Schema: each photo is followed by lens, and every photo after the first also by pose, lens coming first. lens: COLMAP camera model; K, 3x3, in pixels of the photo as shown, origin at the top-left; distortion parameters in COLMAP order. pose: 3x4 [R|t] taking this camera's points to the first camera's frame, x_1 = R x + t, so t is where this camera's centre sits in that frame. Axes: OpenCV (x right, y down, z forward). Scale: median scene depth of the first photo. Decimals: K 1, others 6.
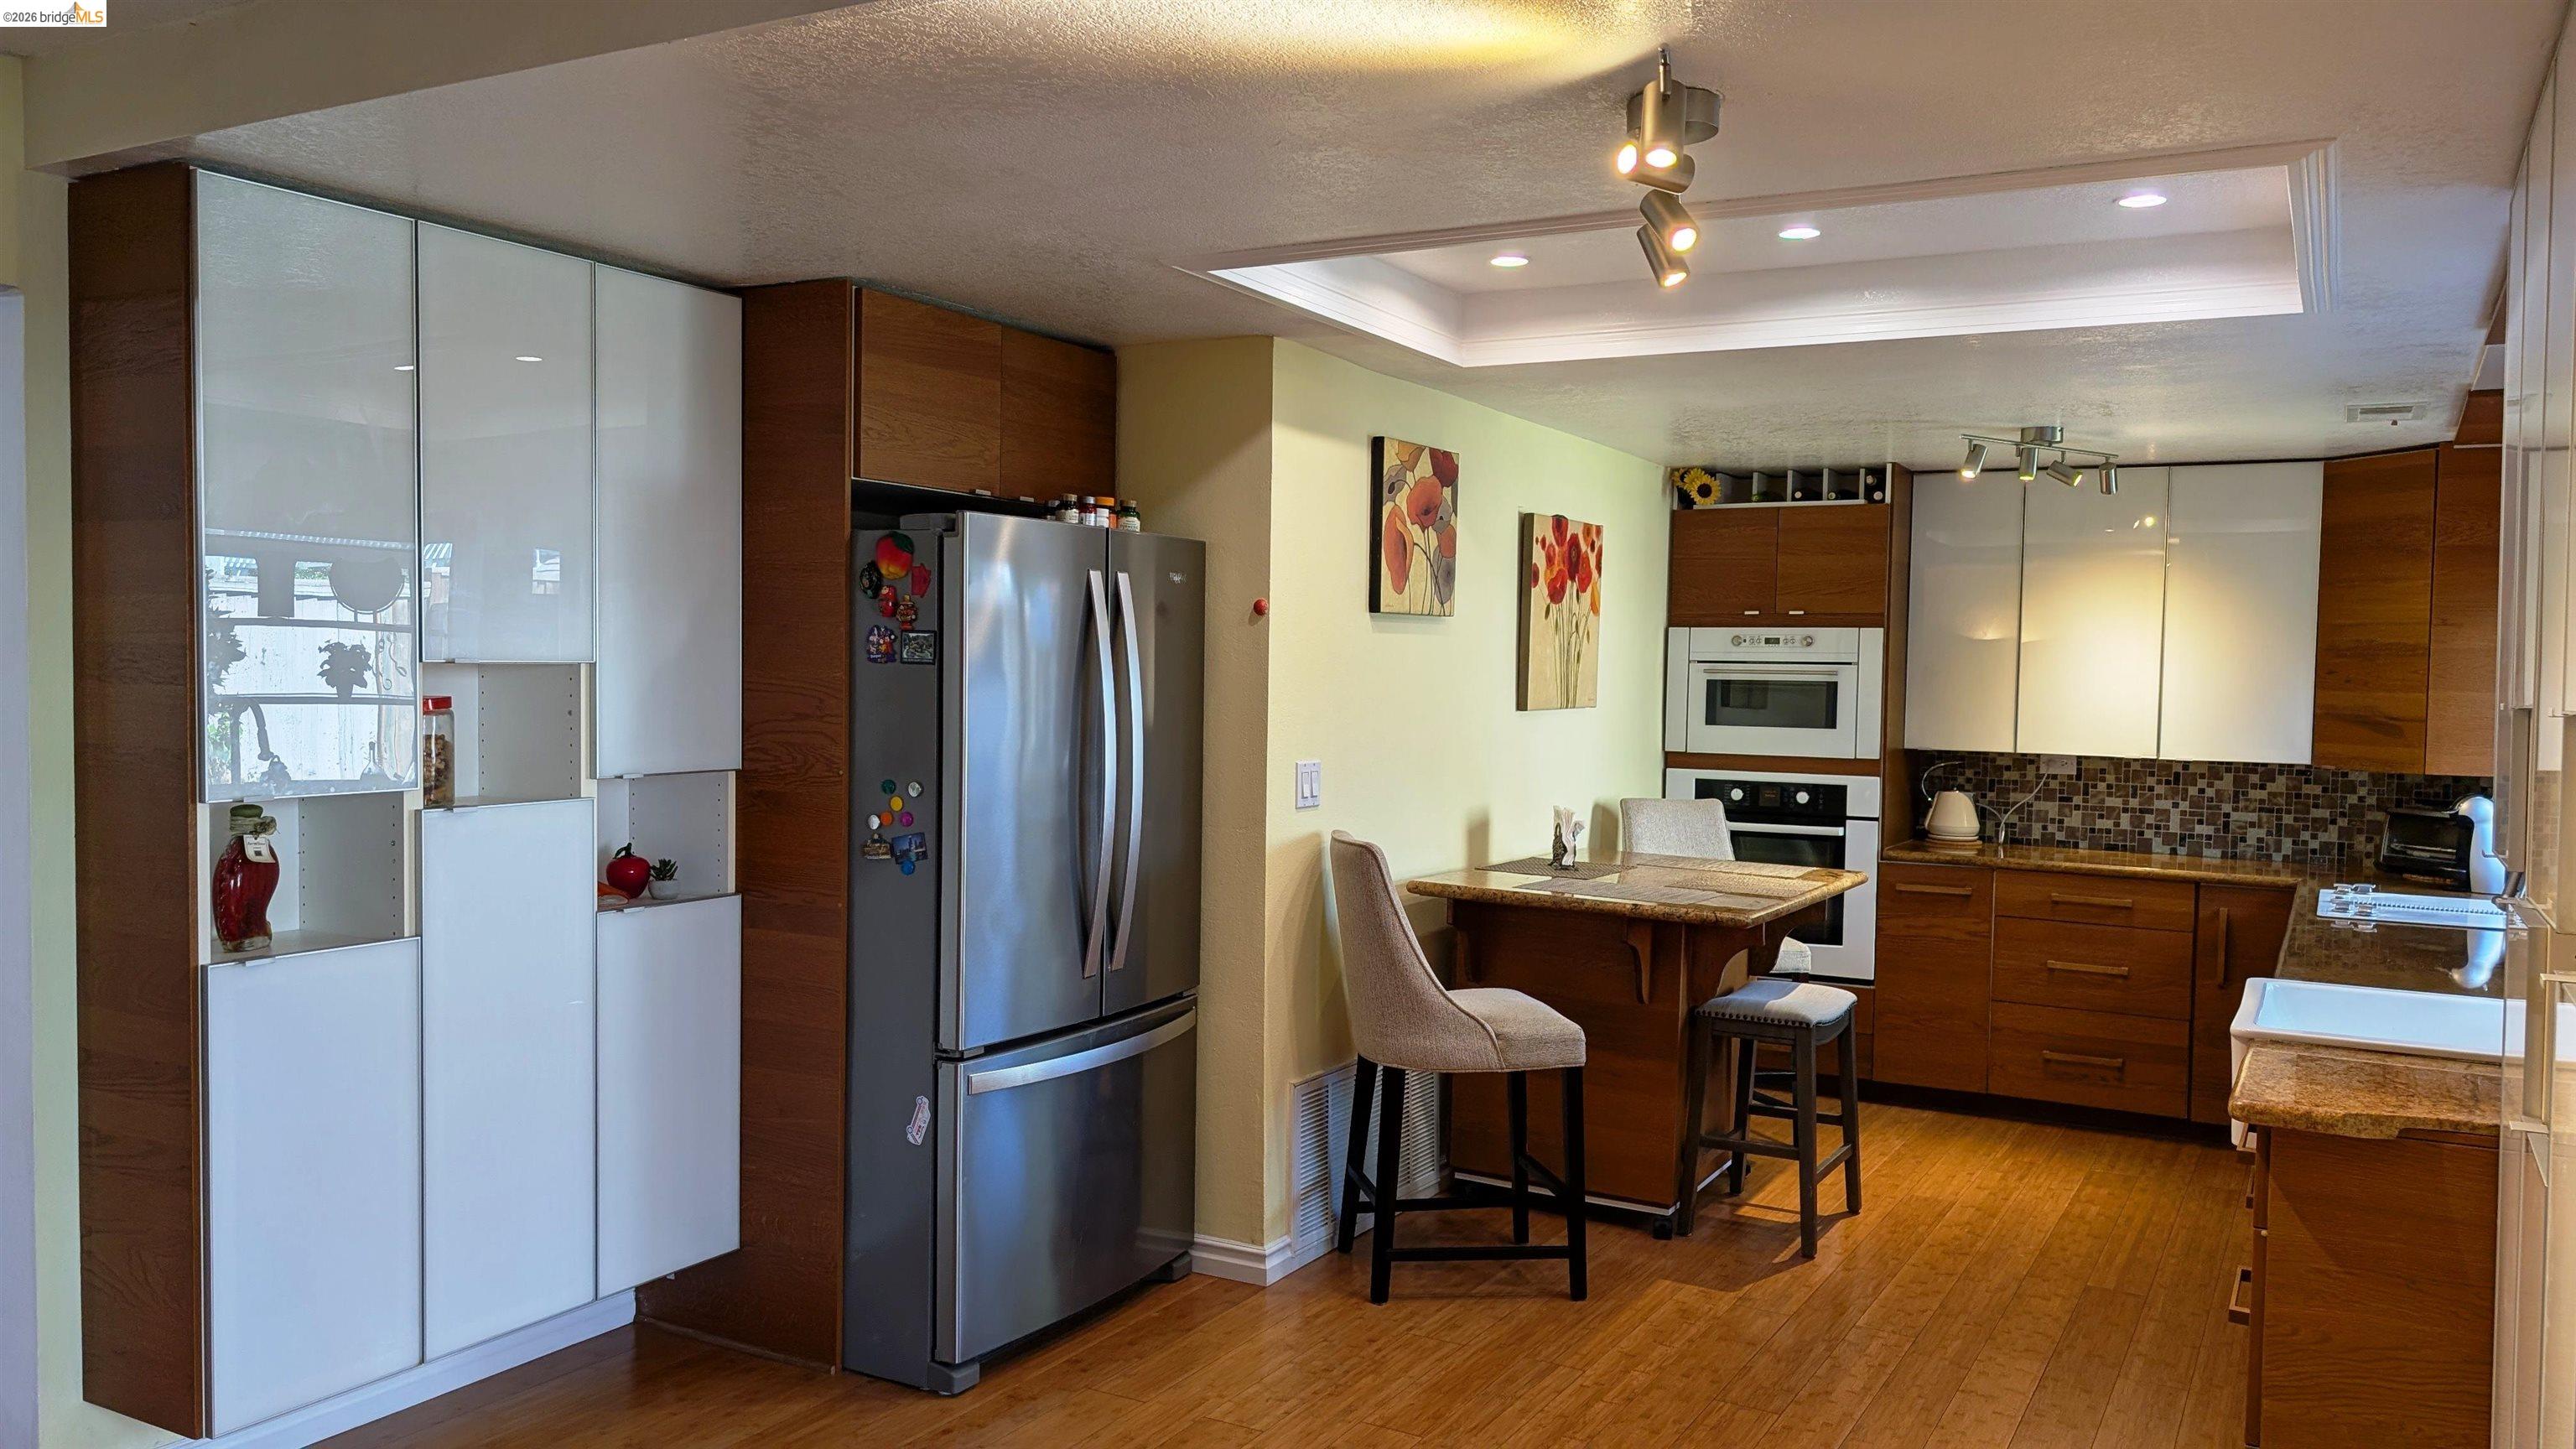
lens RADIAL K [[1869.3, 0, 1265.5], [0, 1869.3, 749.0], [0, 0, 1]] dist [0.001280, -0.004948]
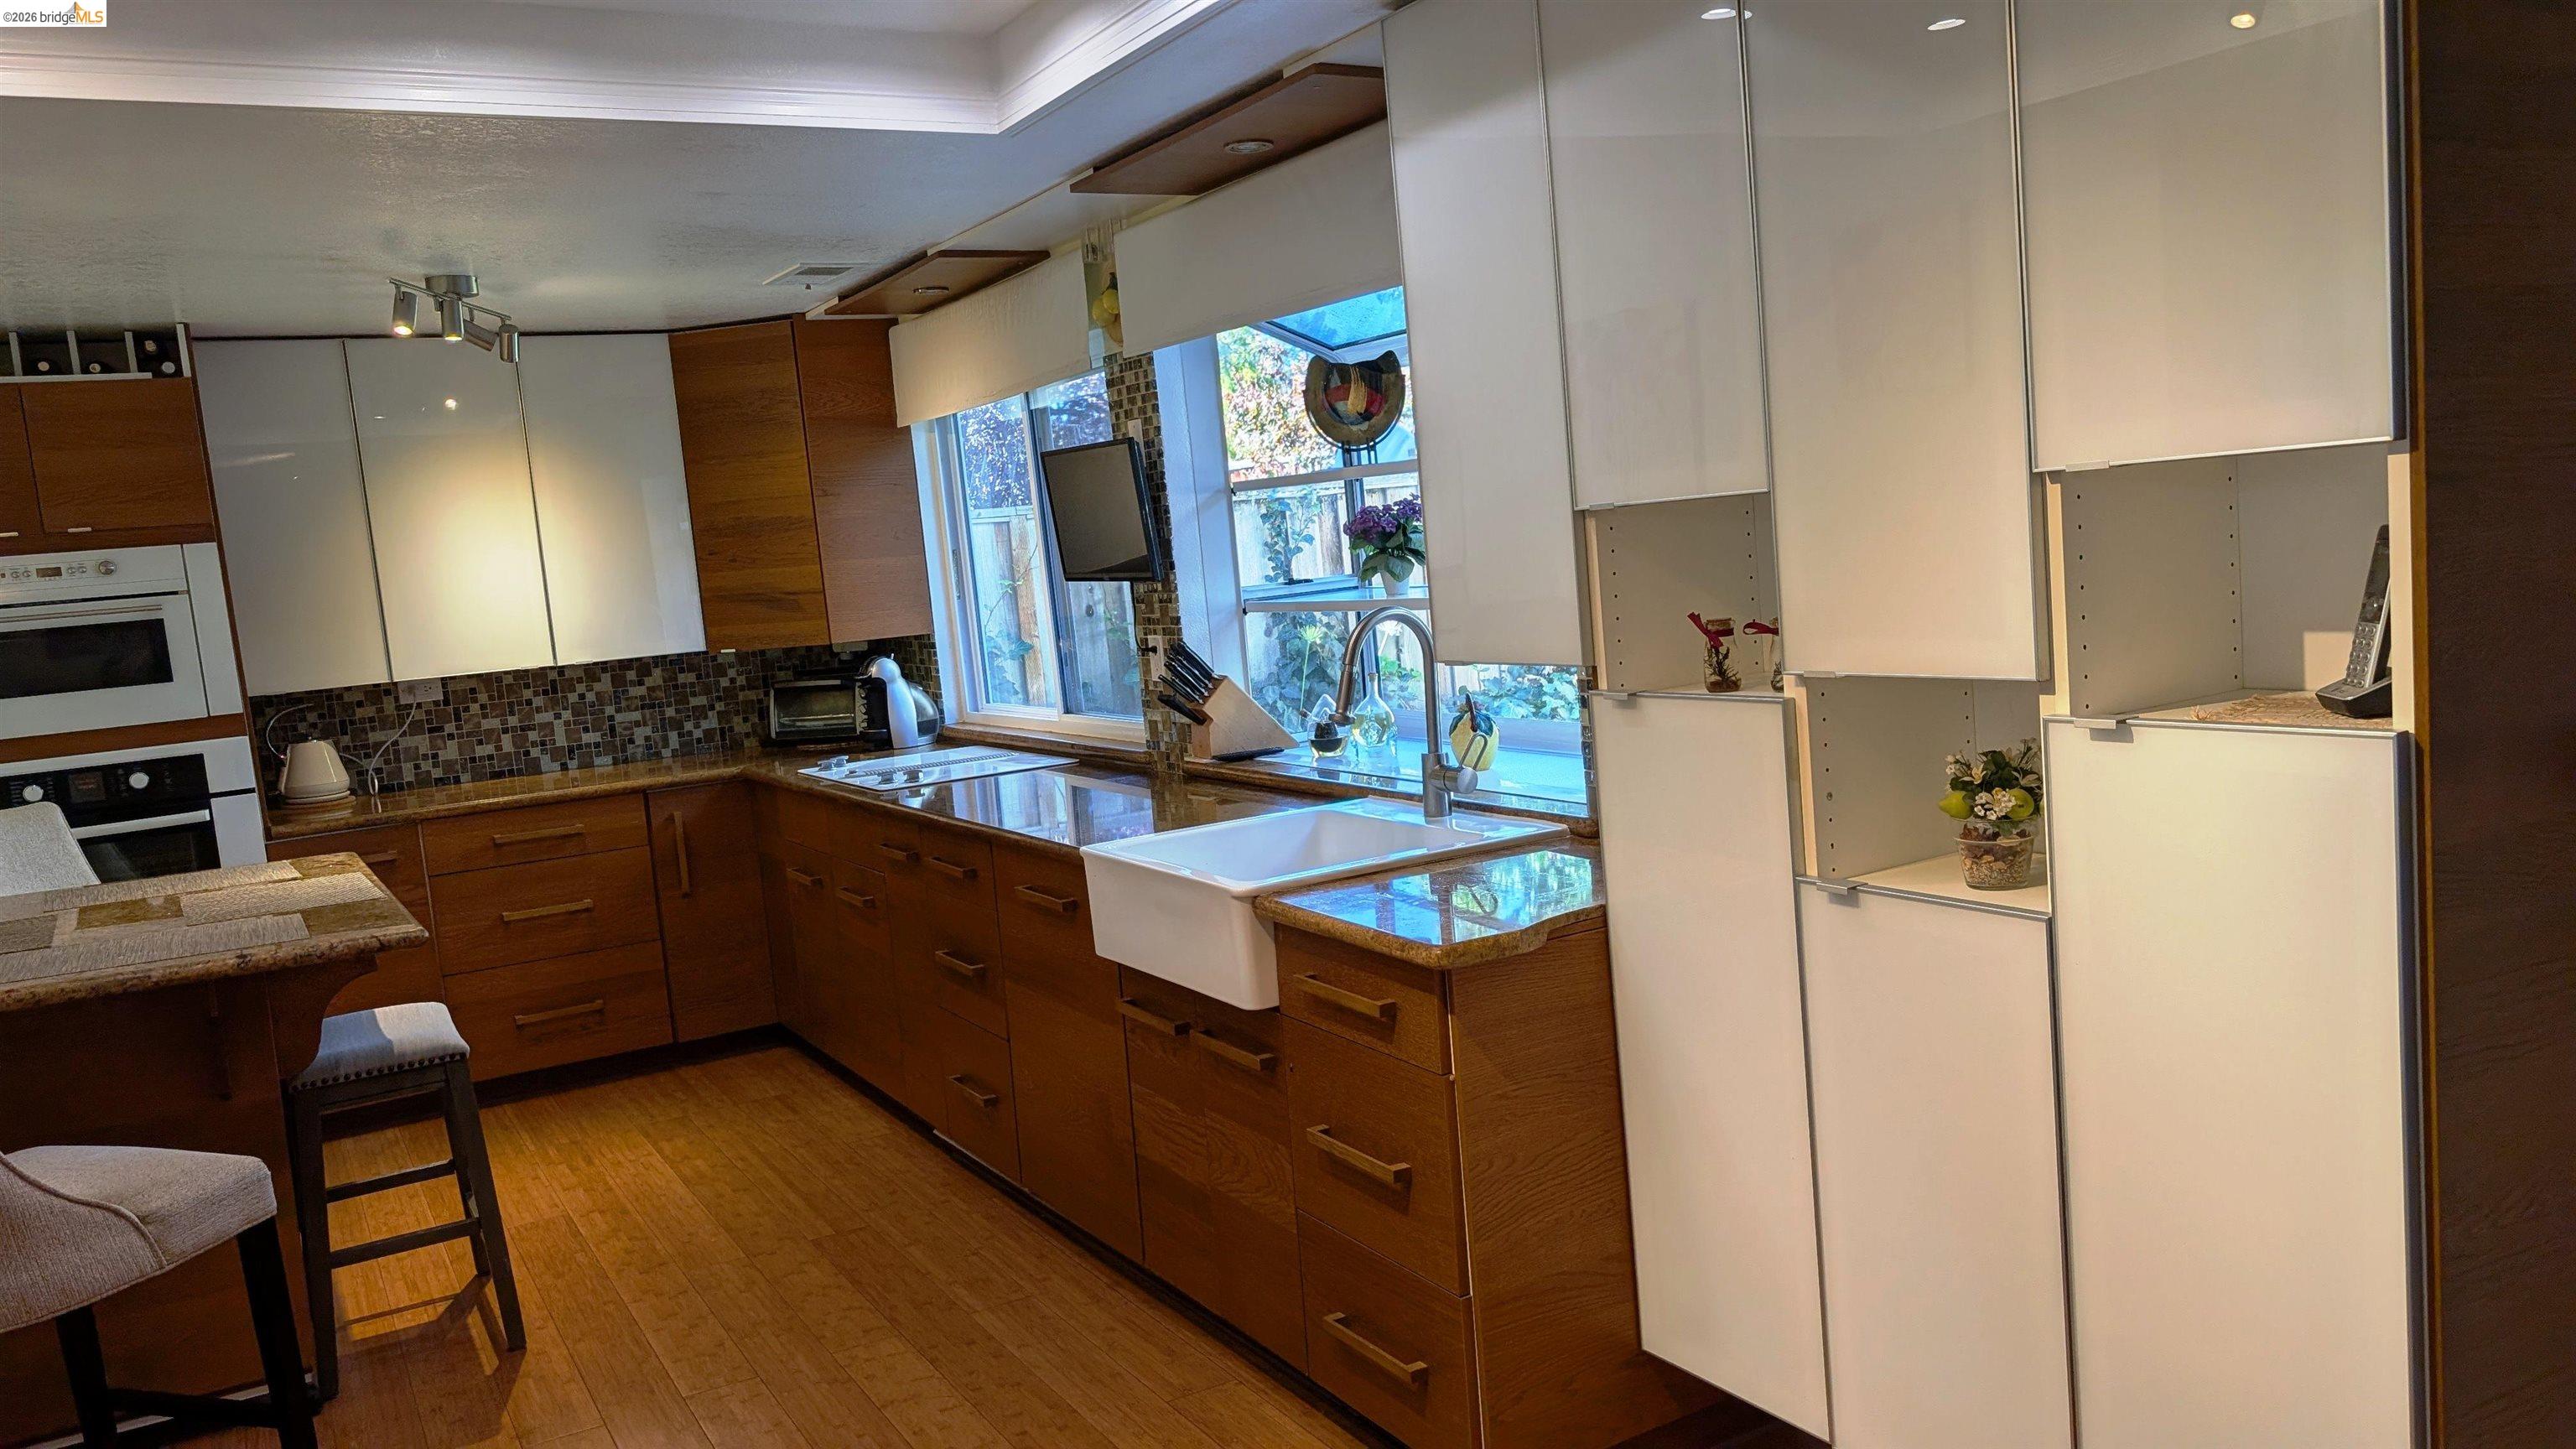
lens RADIAL K [[1868.5, 0, 1288.0], [0, 1868.5, 757.2], [0, 0, 1]] dist [0.002641, 0.000249]
pose [[0.486859, -0.165771, 0.857606, -0.127169], [0.129469, 0.984676, 0.116833, -0.010878], [-0.863832, 0.054152, 0.500861, 0.246459]]
